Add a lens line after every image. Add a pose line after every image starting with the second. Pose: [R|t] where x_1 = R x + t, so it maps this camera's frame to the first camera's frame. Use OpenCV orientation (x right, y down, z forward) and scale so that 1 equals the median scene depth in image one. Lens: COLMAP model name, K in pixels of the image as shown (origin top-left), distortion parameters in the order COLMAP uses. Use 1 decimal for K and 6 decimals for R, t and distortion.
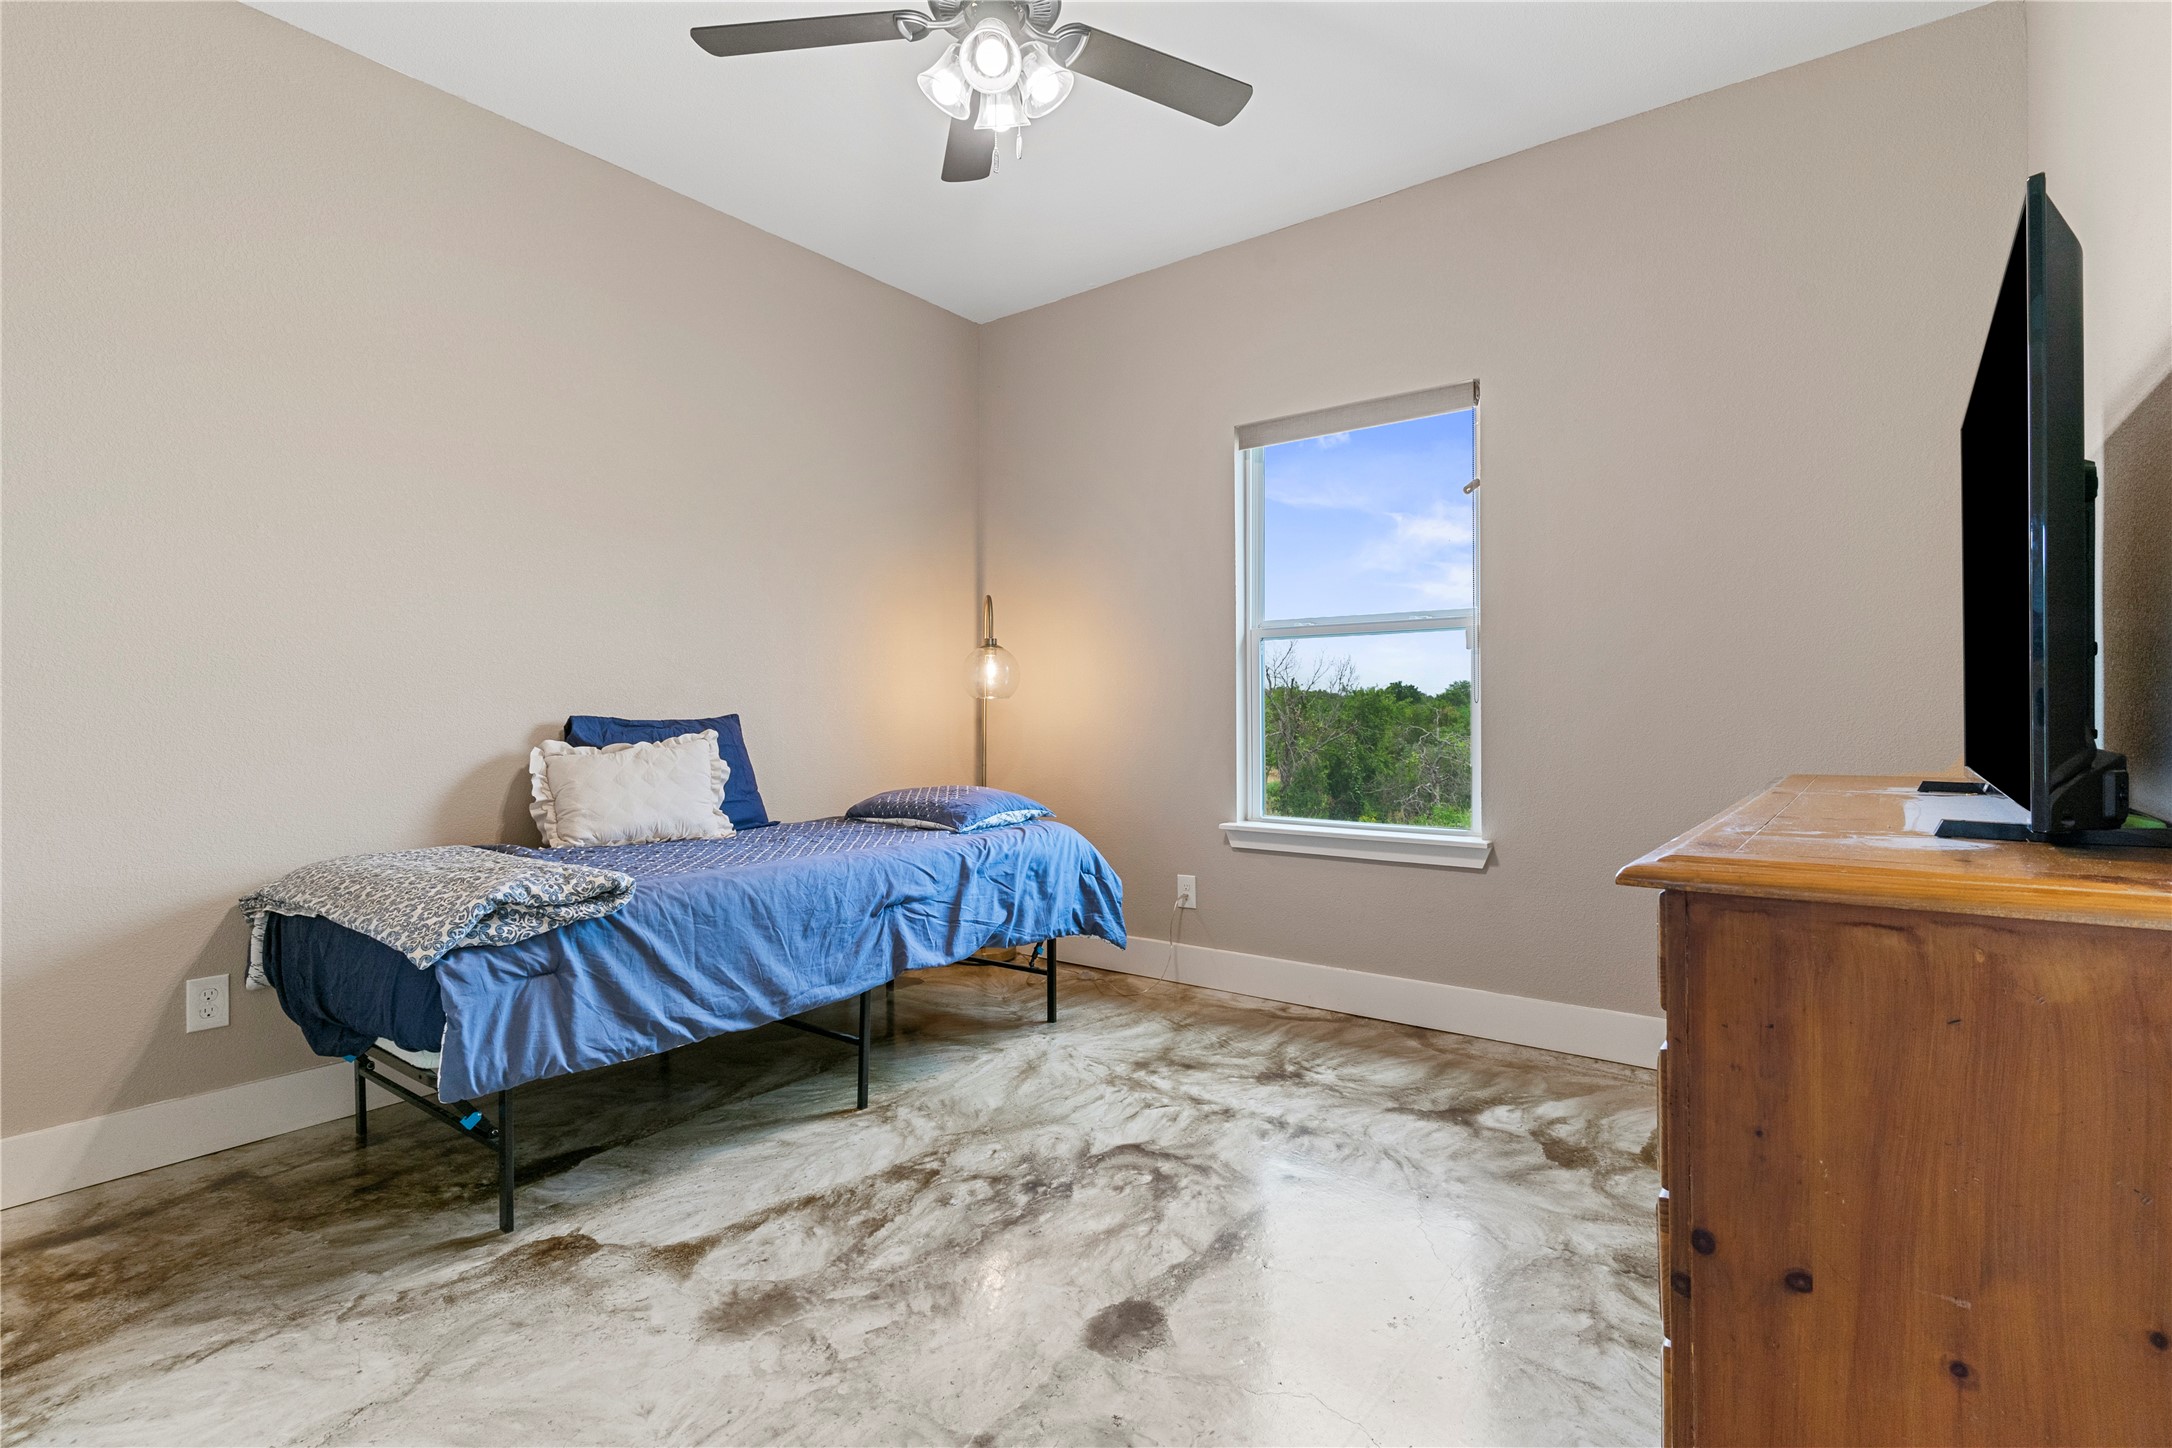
lens RADIAL K [[1035.5, 0, 1089.8], [0, 1035.5, 726.0], [0, 0, 1]] dist [0.001746, 0.000253]
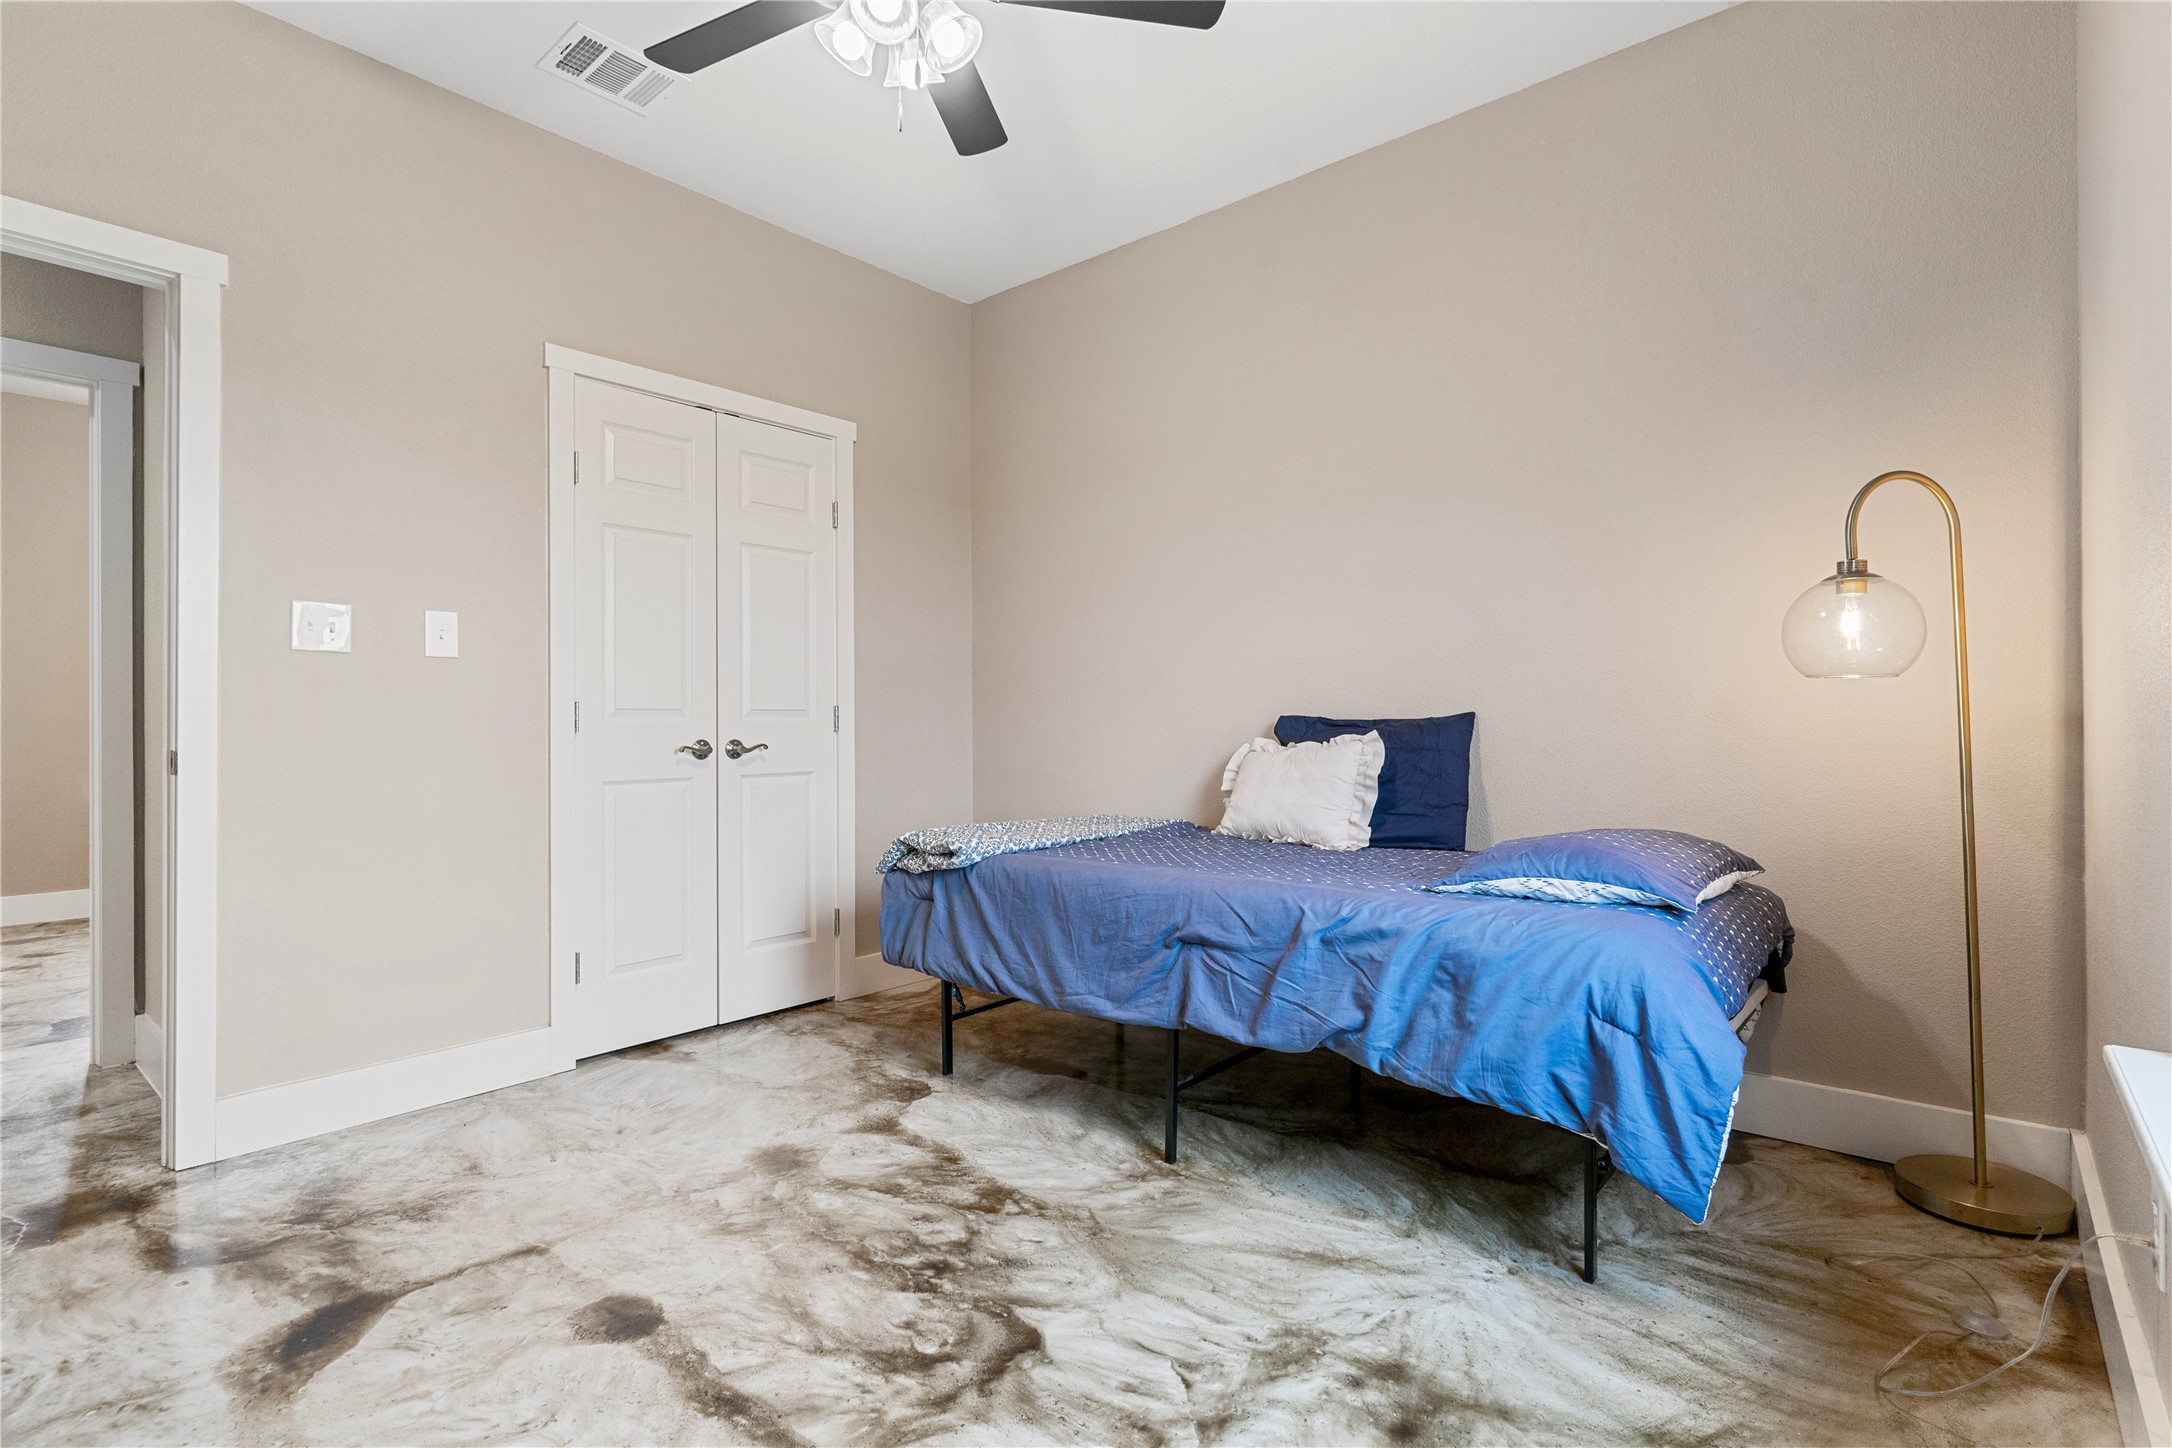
lens RADIAL K [[1035.5, 0, 1089.3], [0, 1035.5, 712.8], [0, 0, 1]] dist [0.001746, 0.000253]
pose [[-0.065224, -0.003348, -0.997865, 0.736522], [-0.001389, 0.999994, -0.003264, -0.011904], [0.997870, 0.001173, -0.065228, 1.092733]]
